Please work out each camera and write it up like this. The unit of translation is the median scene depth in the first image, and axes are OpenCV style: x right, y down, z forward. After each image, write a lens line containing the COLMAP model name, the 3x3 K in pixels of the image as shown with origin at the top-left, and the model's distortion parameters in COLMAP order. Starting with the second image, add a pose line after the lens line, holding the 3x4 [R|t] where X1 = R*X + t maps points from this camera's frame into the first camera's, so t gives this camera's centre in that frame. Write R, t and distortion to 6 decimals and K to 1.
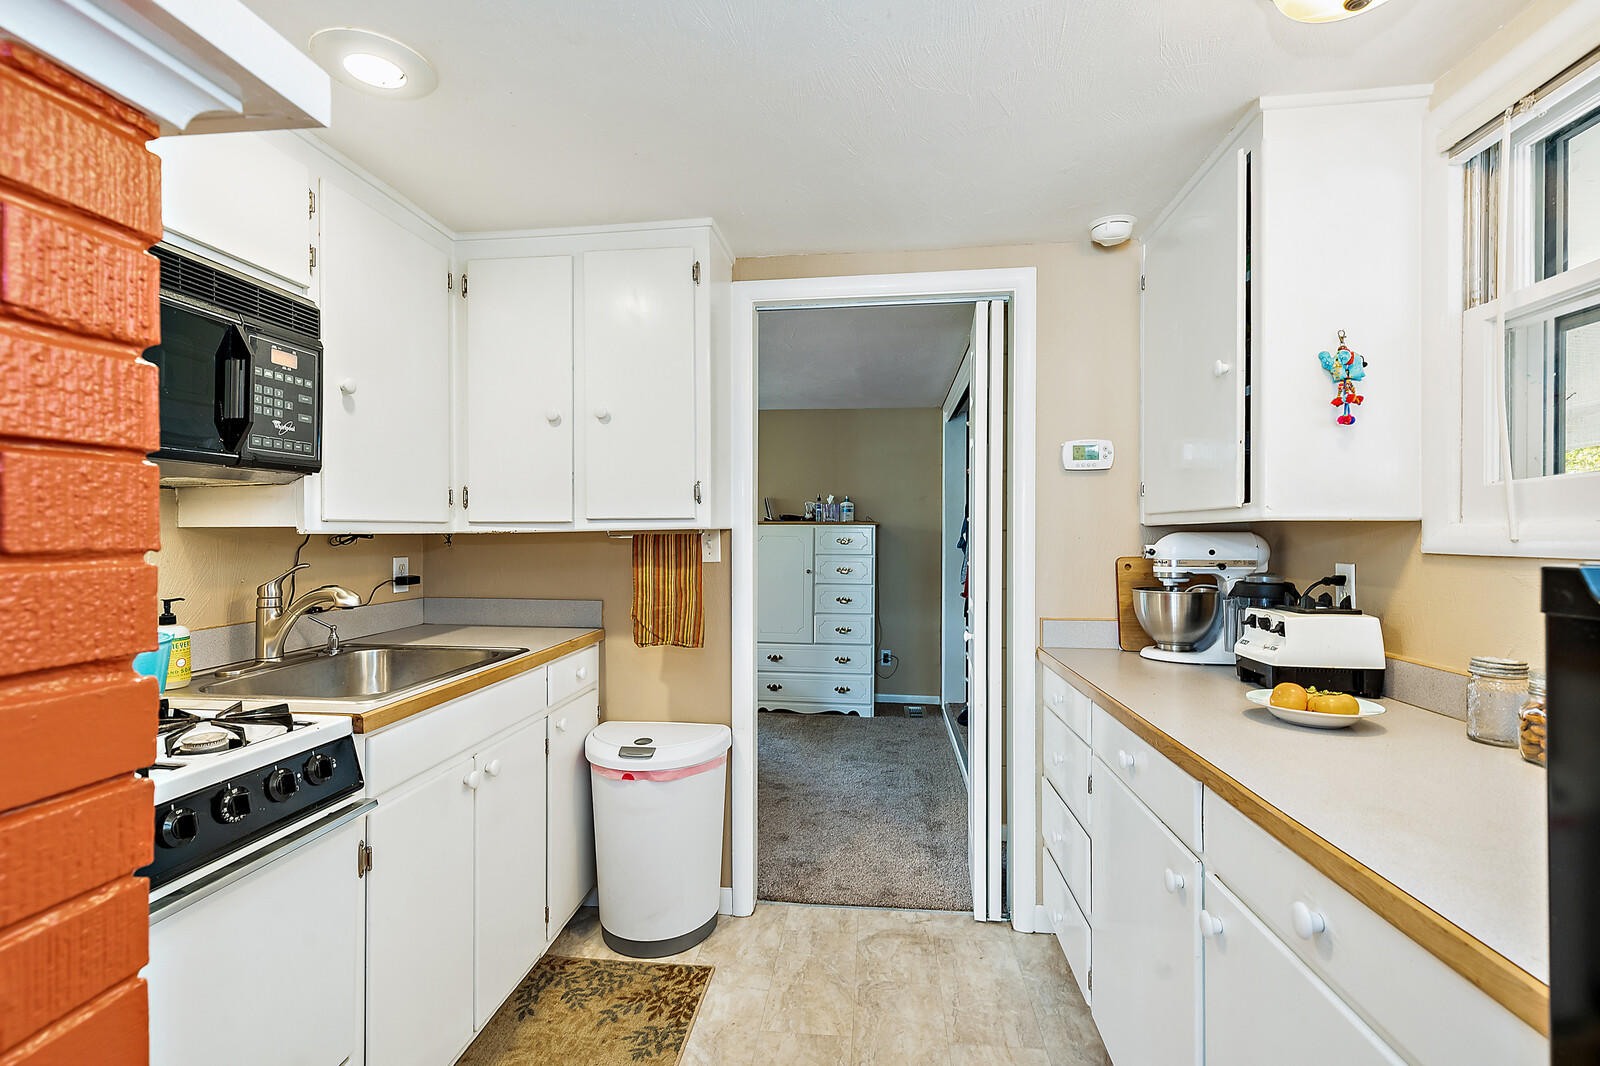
lens RADIAL K [[733.7, 0, 796.5], [0, 733.7, 534.6], [0, 0, 1]] dist [0.009933, -0.000847]
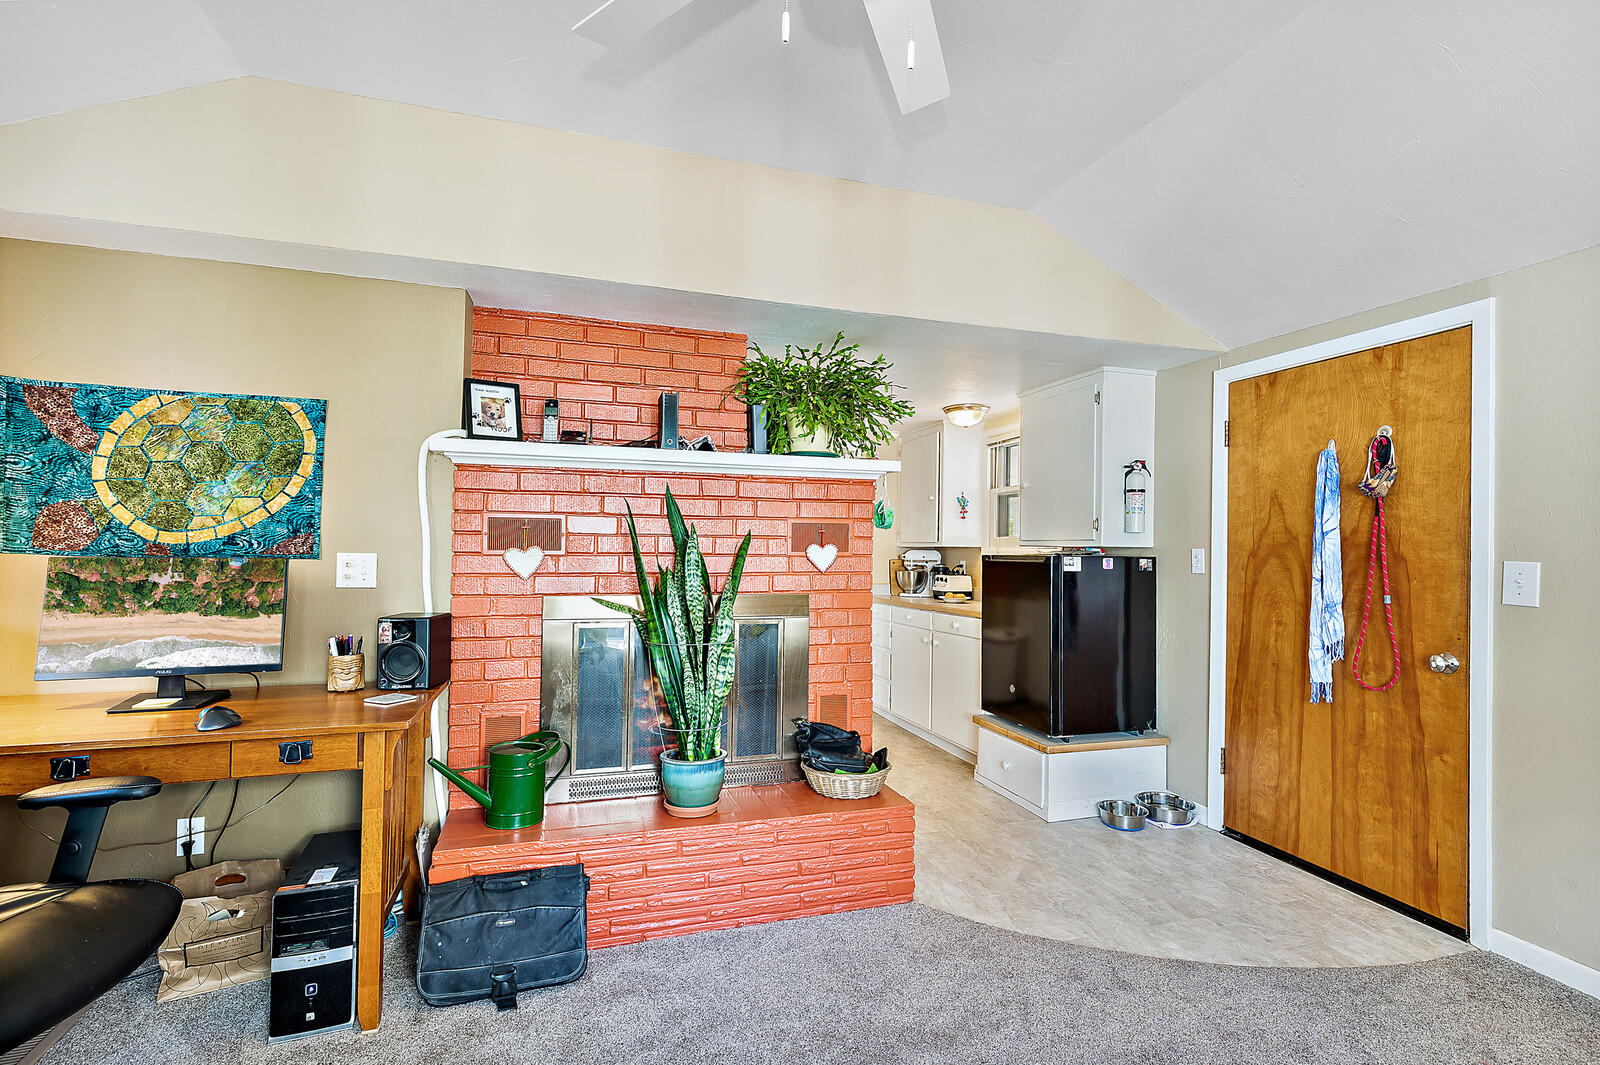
lens RADIAL K [[748.8, 0, 794.7], [0, 748.8, 545.6], [0, 0, 1]] dist [0.010688, -0.000484]
pose [[0.913173, 0.011520, 0.407409, -0.930195], [-0.009781, 0.999932, -0.006350, 0.003231], [-0.407454, 0.001813, 0.913224, -1.246775]]
